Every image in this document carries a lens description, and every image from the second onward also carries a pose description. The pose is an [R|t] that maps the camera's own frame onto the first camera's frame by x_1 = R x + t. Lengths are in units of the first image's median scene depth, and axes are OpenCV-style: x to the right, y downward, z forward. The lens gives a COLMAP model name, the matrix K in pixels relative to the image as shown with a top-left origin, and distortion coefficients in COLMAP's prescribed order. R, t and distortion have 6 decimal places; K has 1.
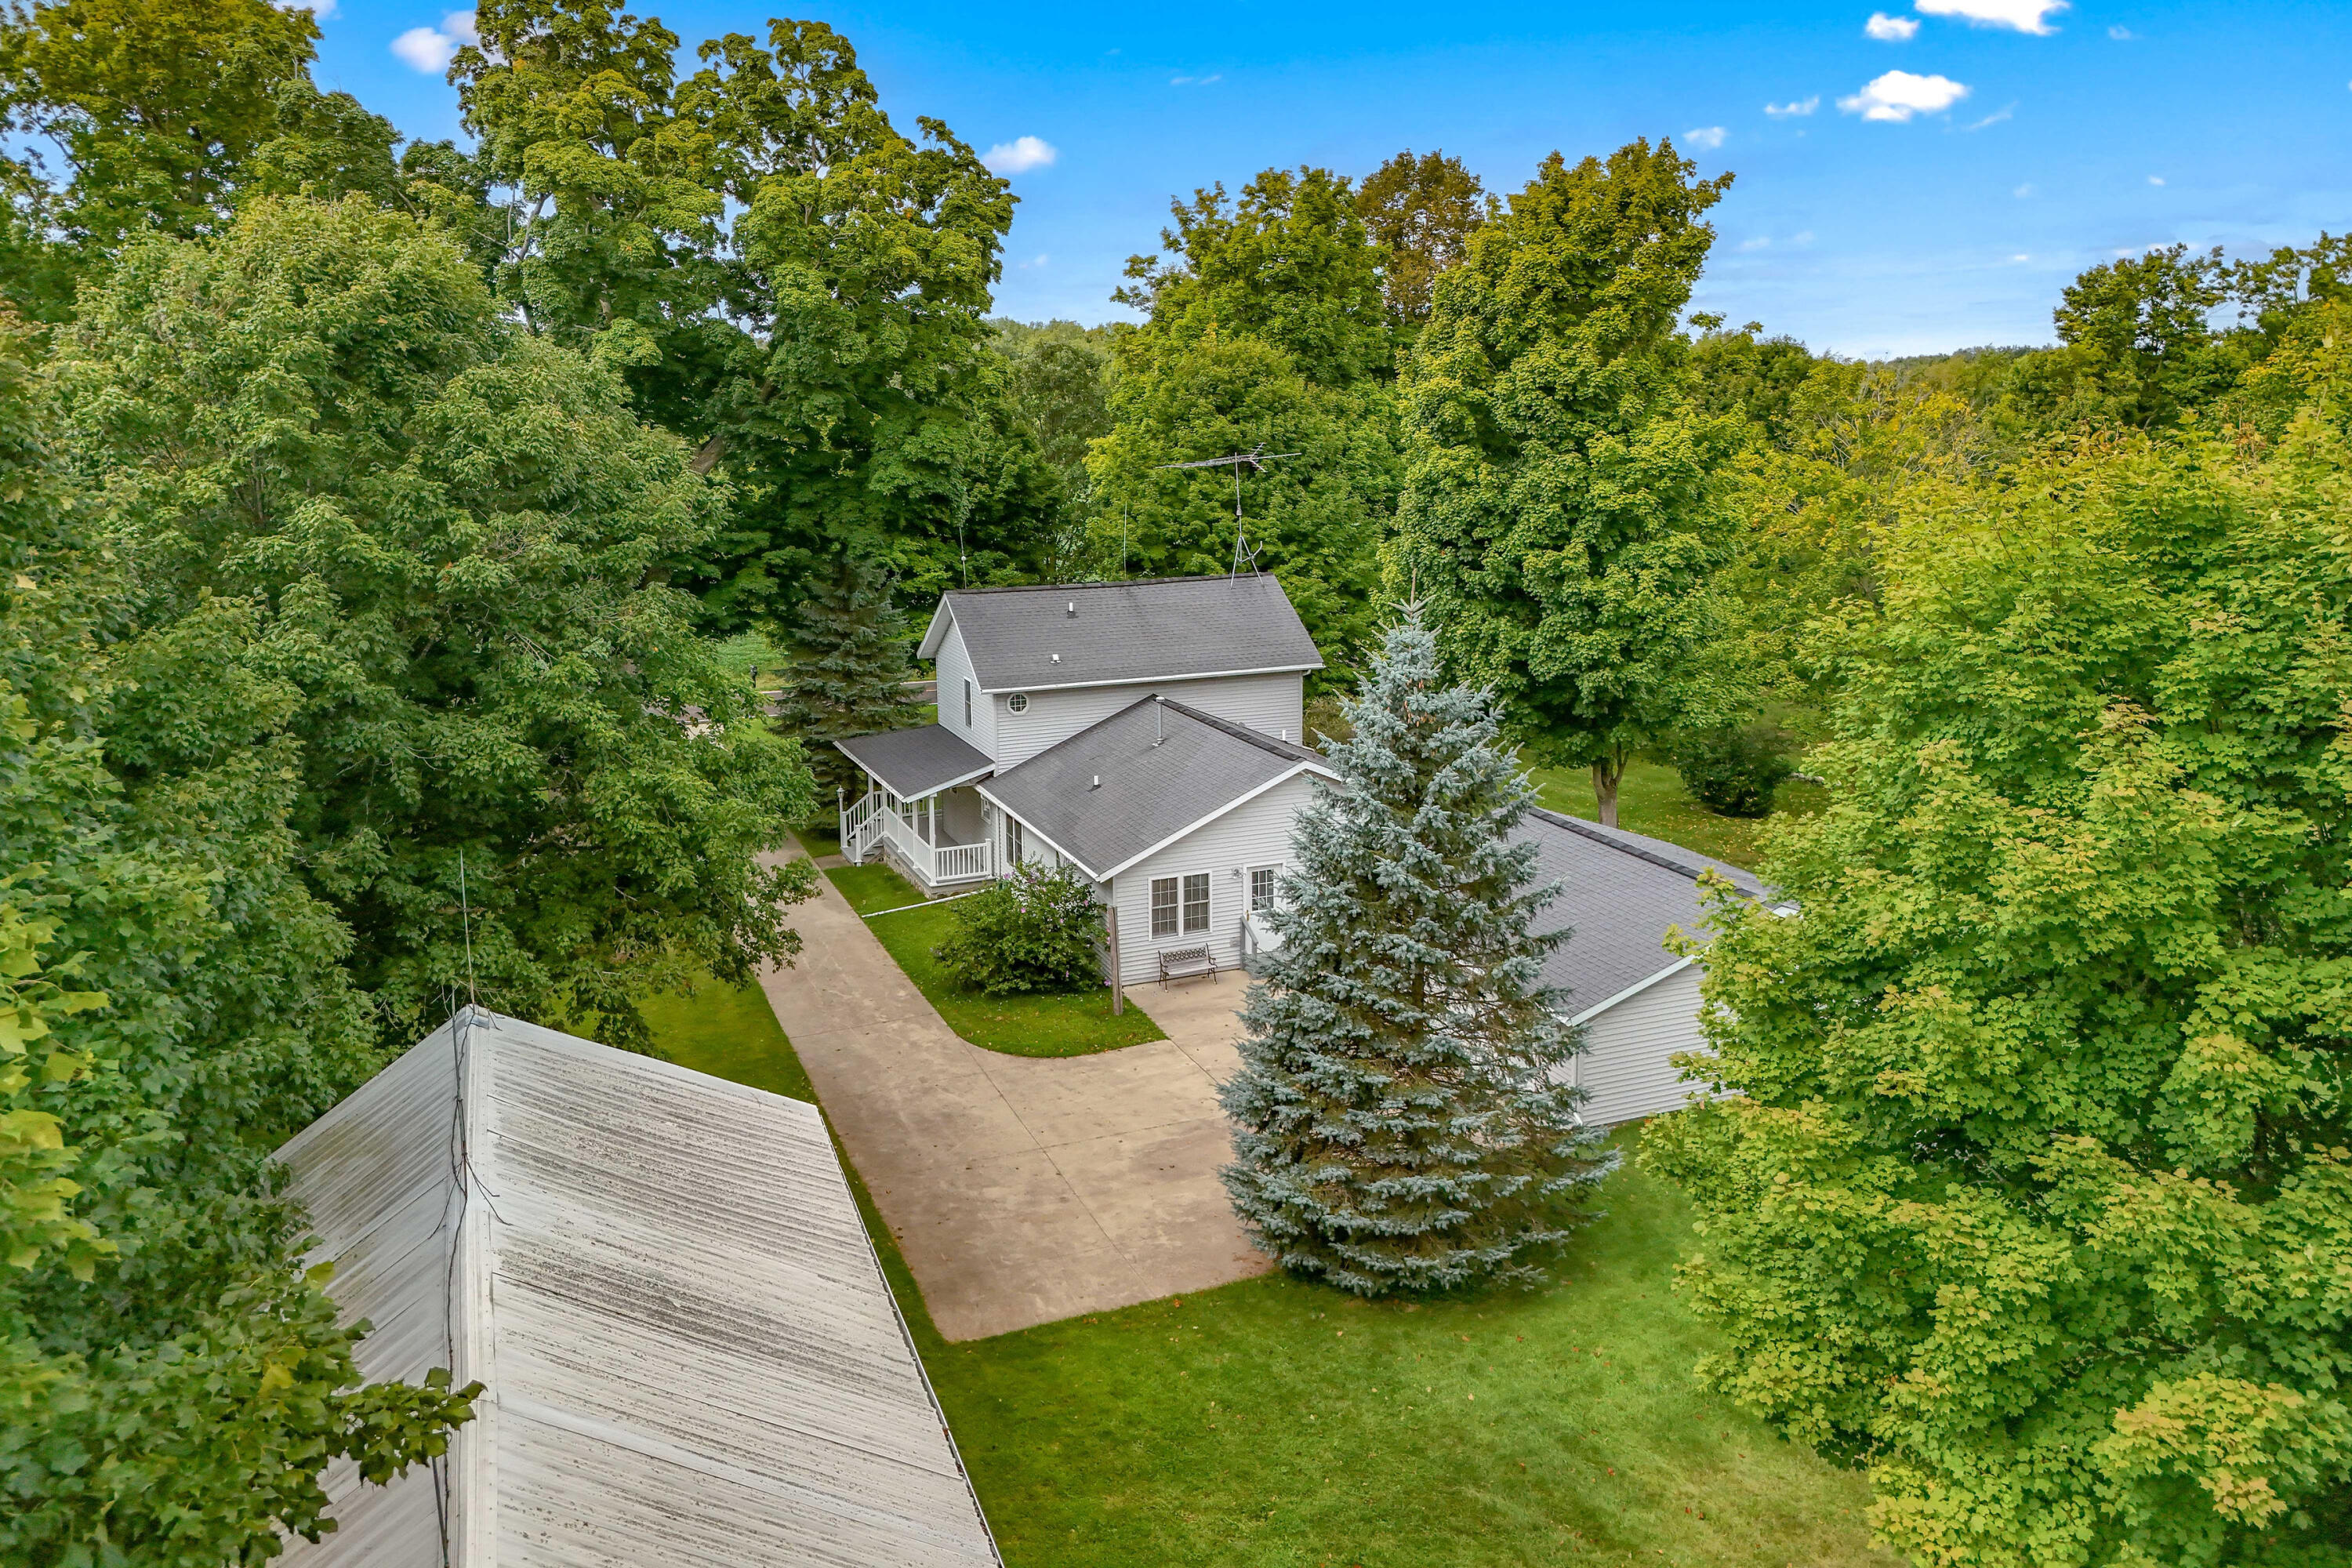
lens RADIAL K [[1706.8, 0, 1190.6], [0, 1706.8, 717.5], [0, 0, 1]] dist [0.073507, -0.064461]
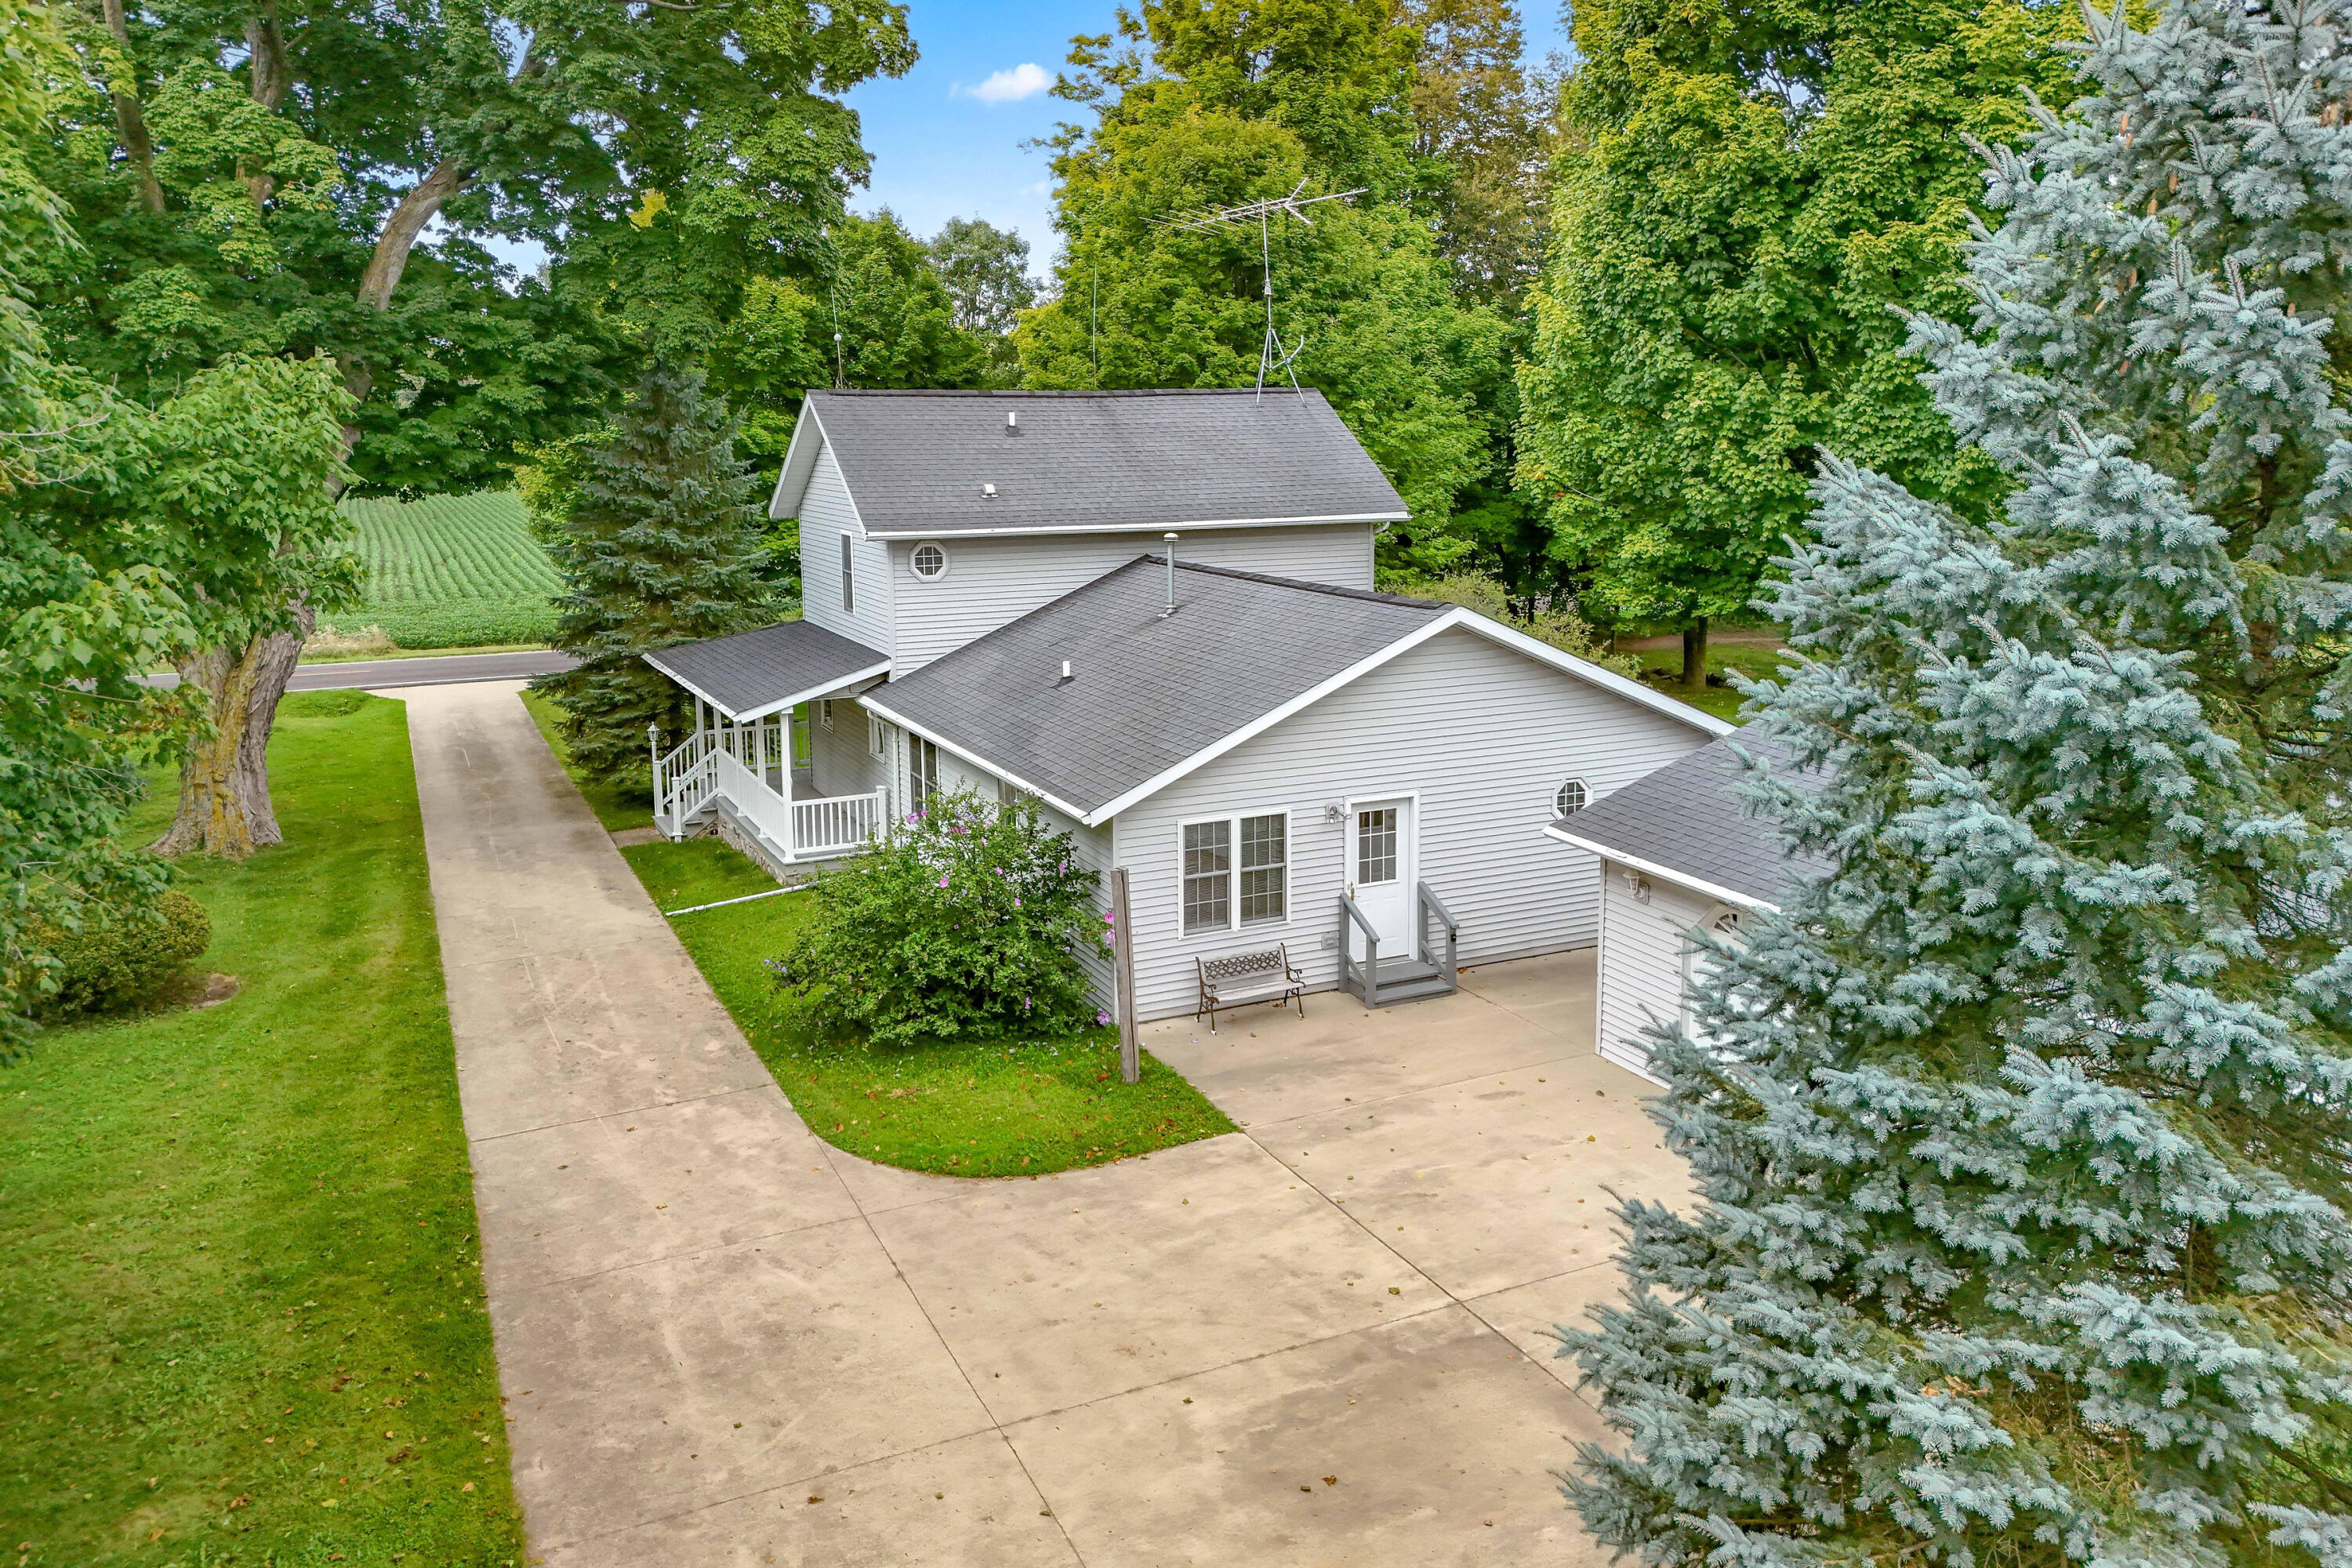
lens RADIAL K [[1706.8, 0, 1190.6], [0, 1706.8, 717.5], [0, 0, 1]] dist [0.073507, -0.064461]
pose [[0.998530, -0.006780, 0.053784, -0.046677], [0.007754, 0.999809, -0.017938, 0.067438], [-0.053652, 0.018329, 0.998391, 0.440964]]
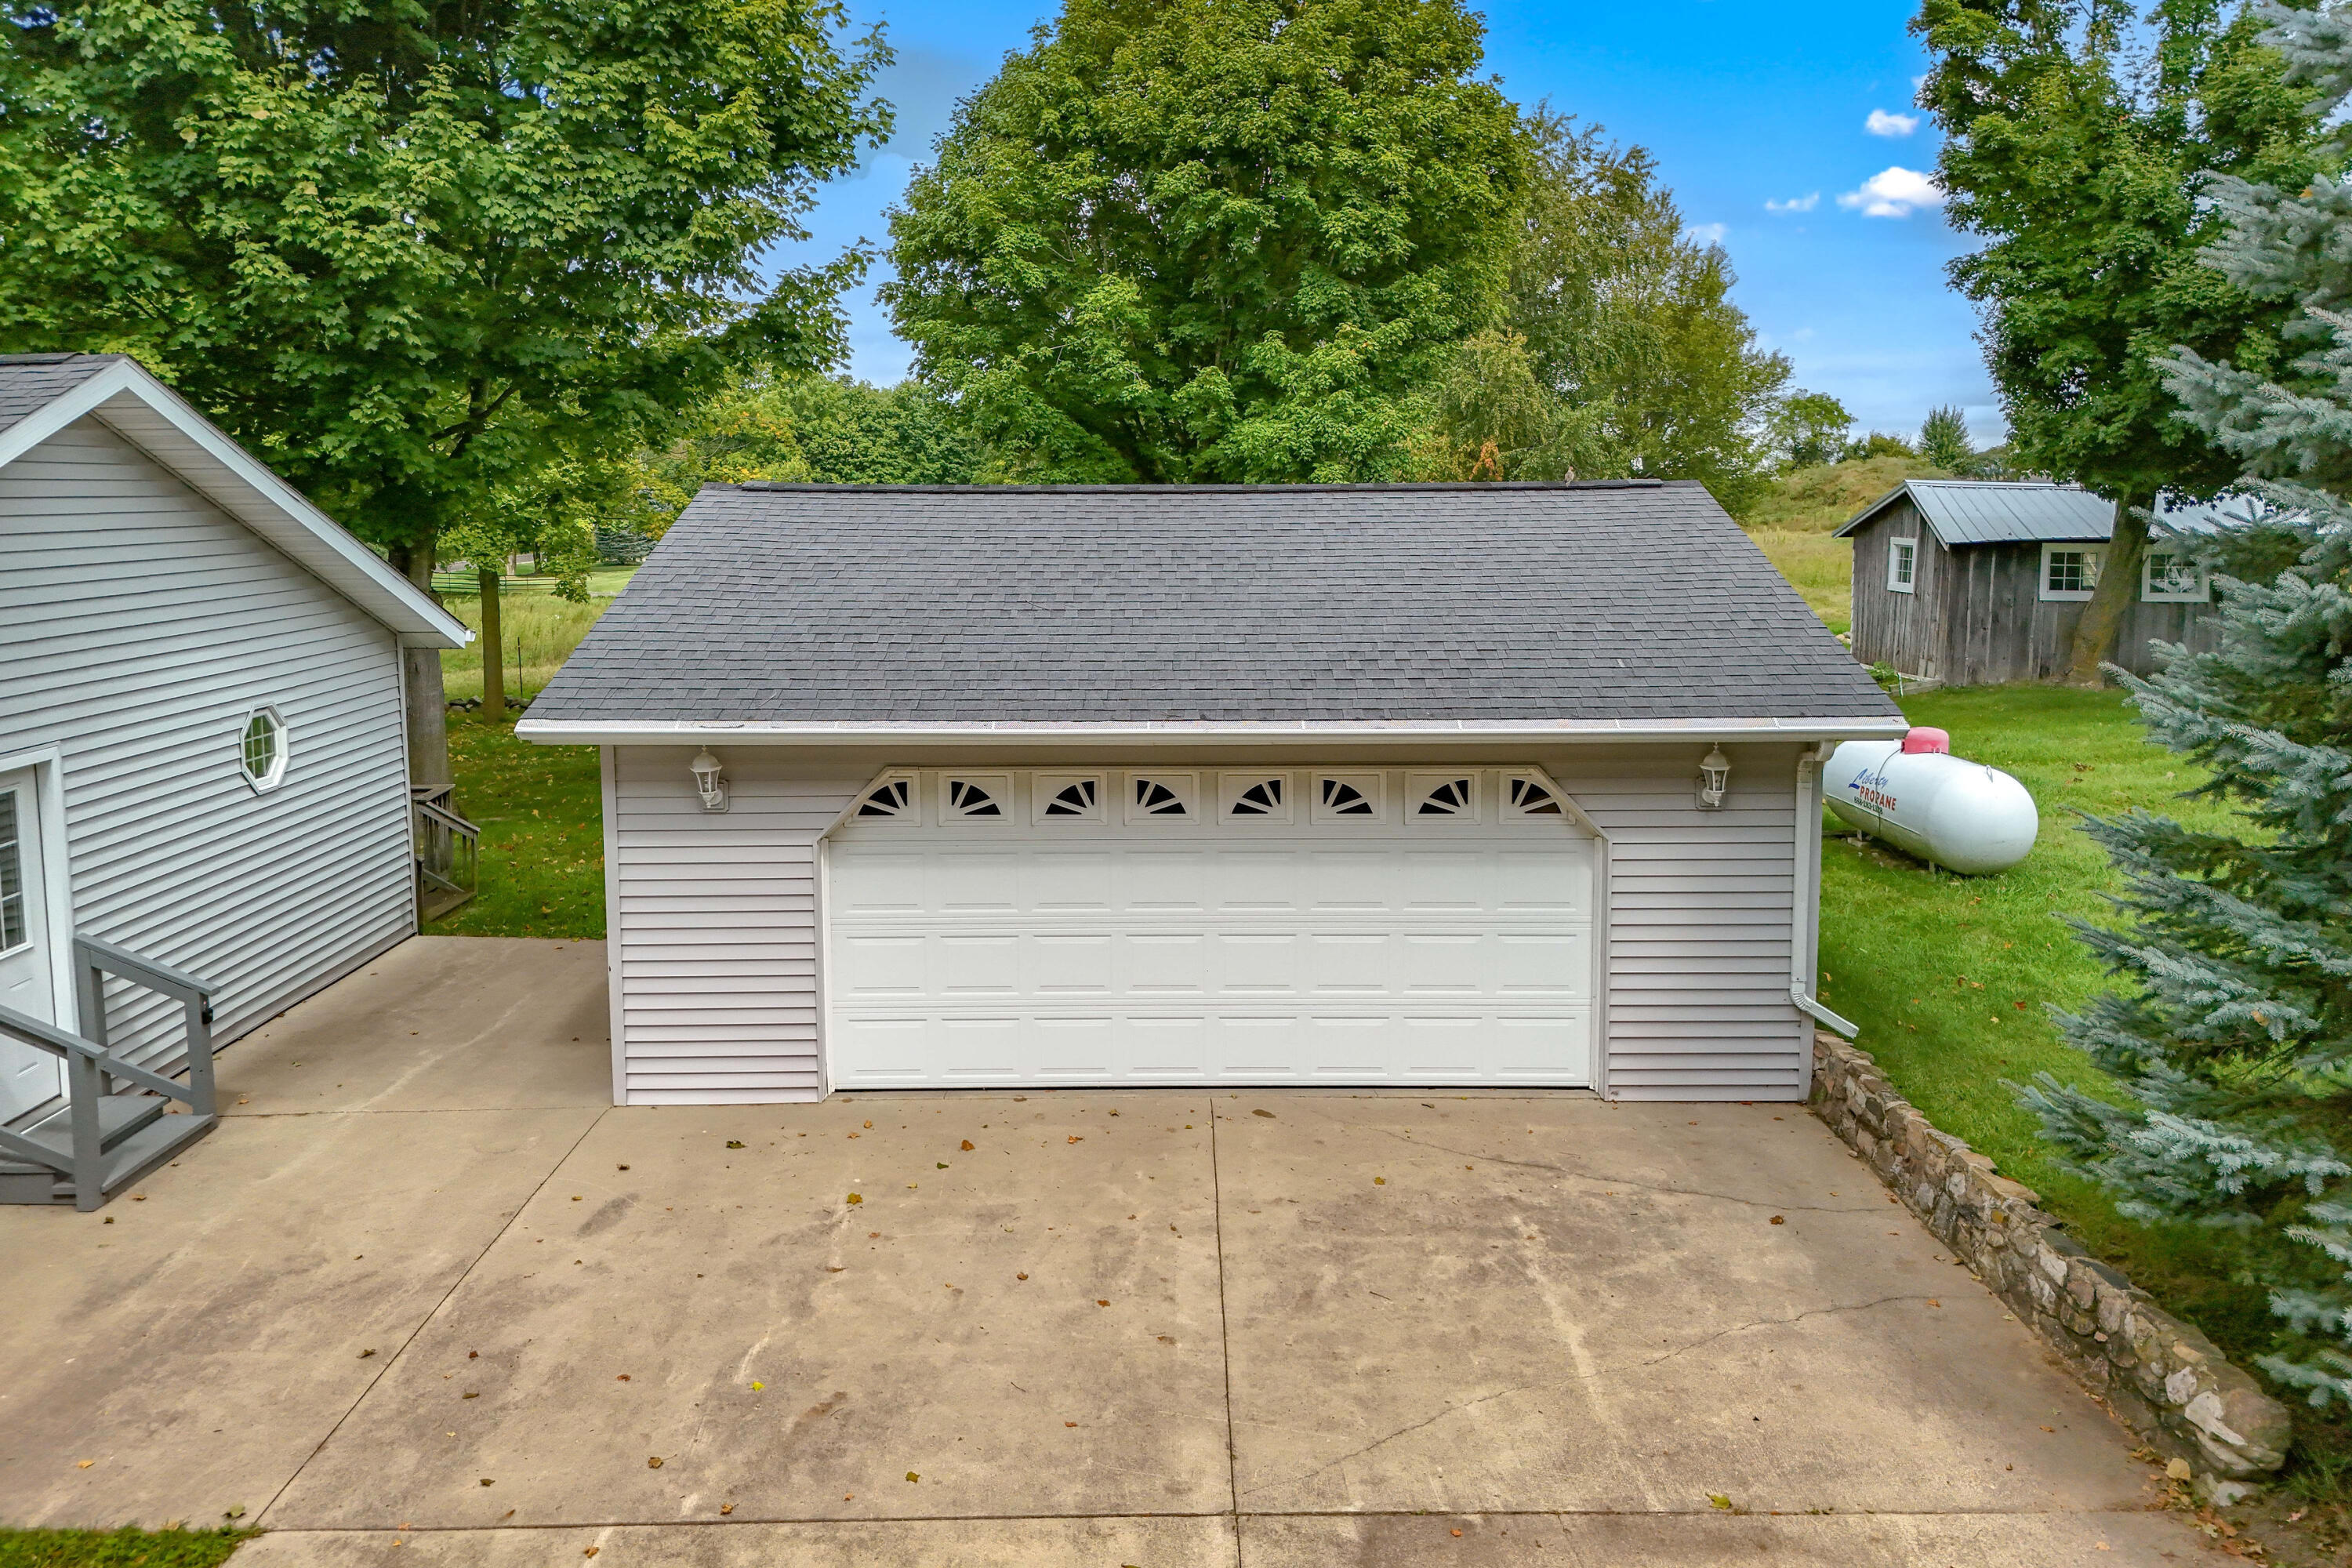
lens RADIAL K [[1706.8, 0, 1190.6], [0, 1706.8, 717.5], [0, 0, 1]] dist [0.073507, -0.064461]
pose [[0.378607, -0.117797, 0.918031, -0.123839], [0.170989, 0.983697, 0.055705, 0.091244], [-0.909626, 0.135883, 0.392577, 0.709389]]
